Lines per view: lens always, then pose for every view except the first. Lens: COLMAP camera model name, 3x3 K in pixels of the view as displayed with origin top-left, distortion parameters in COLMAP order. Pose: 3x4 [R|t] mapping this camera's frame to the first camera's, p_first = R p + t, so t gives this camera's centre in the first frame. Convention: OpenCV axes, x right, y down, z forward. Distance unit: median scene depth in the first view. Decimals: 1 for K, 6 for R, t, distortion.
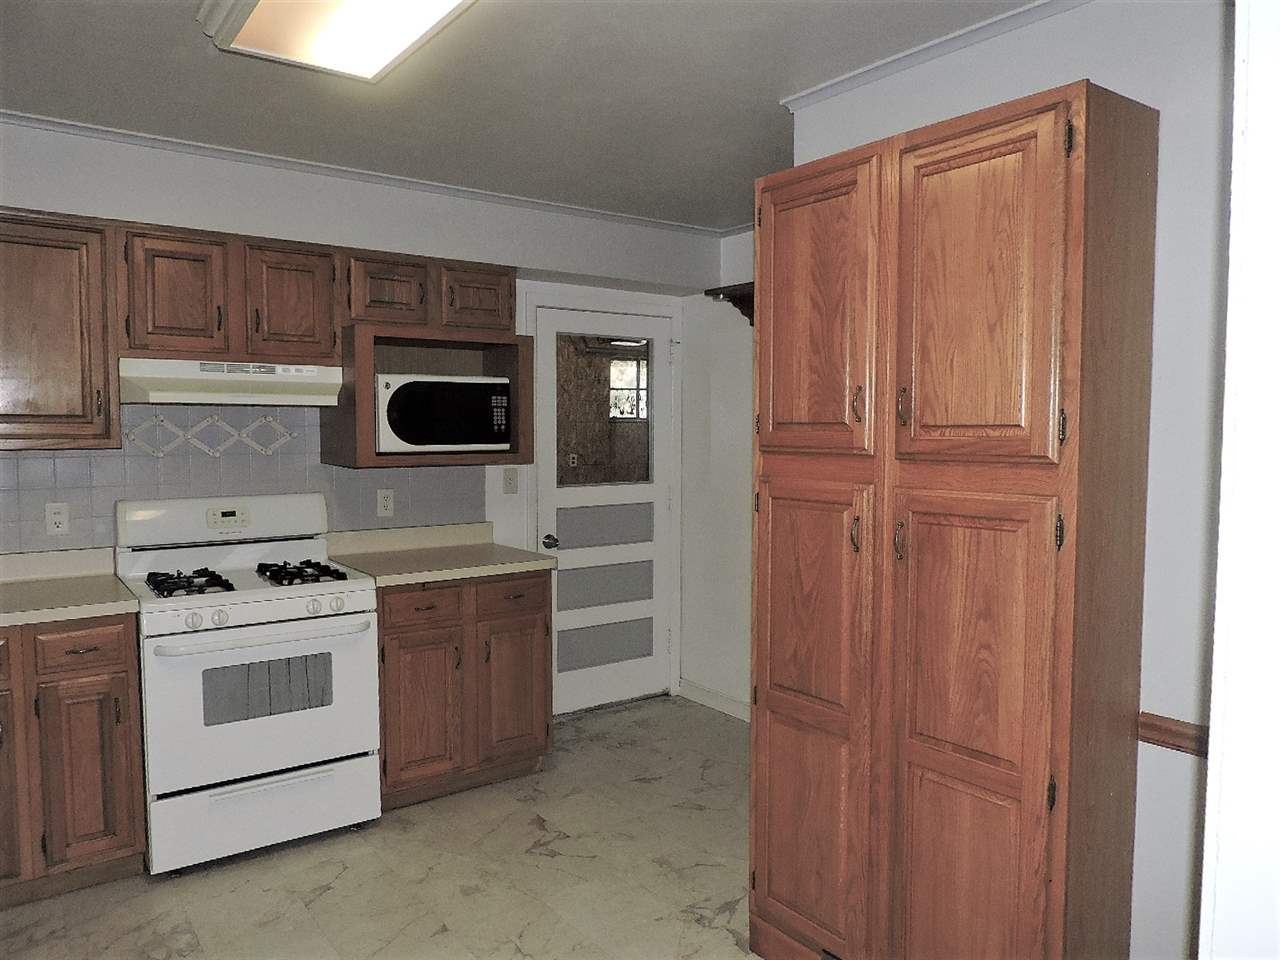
lens RADIAL K [[922.0, 0, 645.1], [0, 922.0, 477.4], [0, 0, 1]] dist [-0.026114, 0.008982]
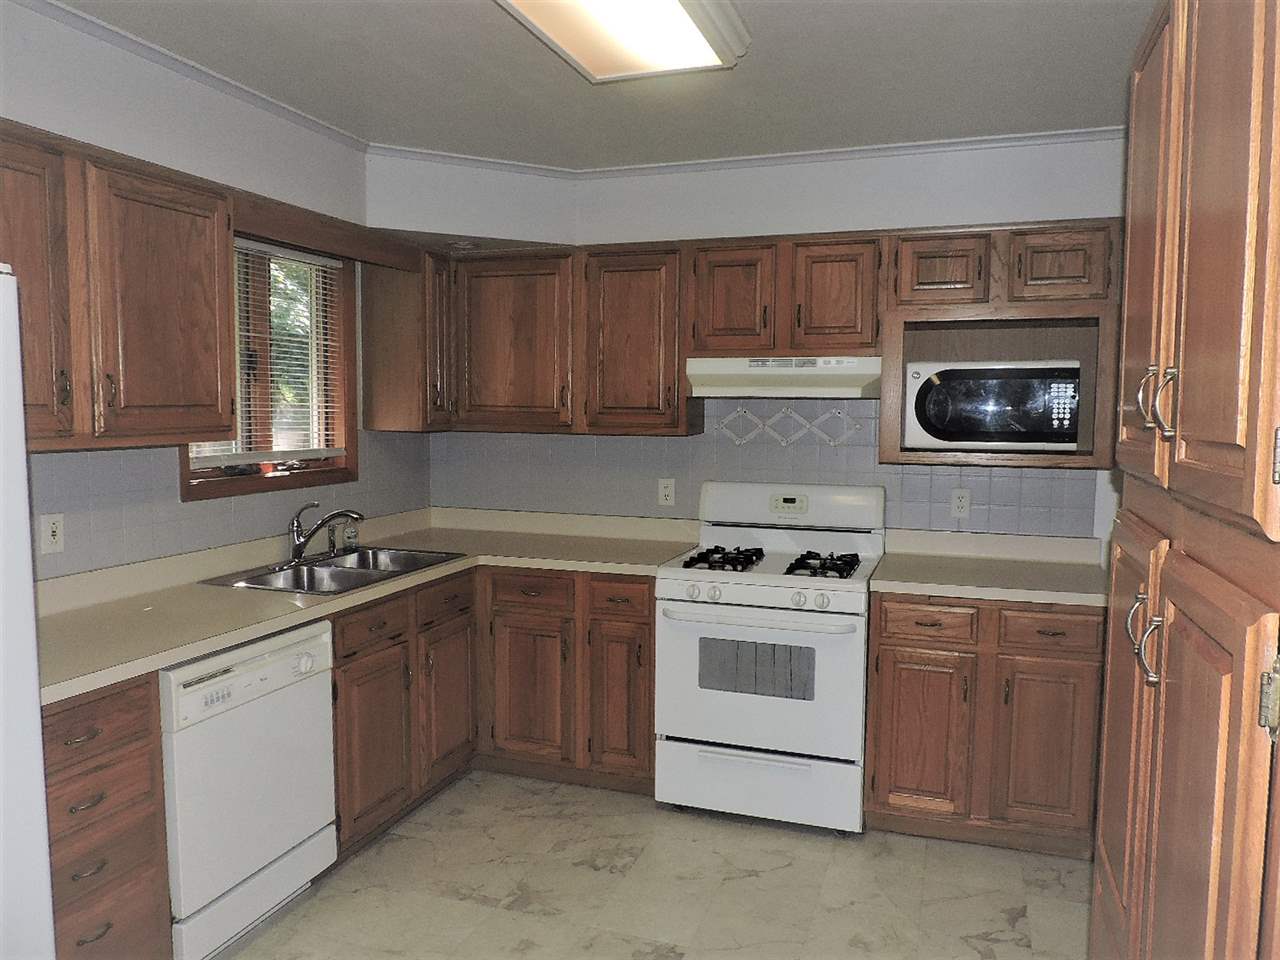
lens RADIAL K [[922.0, 0, 643.8], [0, 922.0, 479.4], [0, 0, 1]] dist [-0.026114, 0.008982]
pose [[0.551949, 0.062880, -0.831504, 0.362235], [-0.054749, 0.997734, 0.039108, -0.018447], [0.832078, 0.023939, 0.554141, 0.291342]]
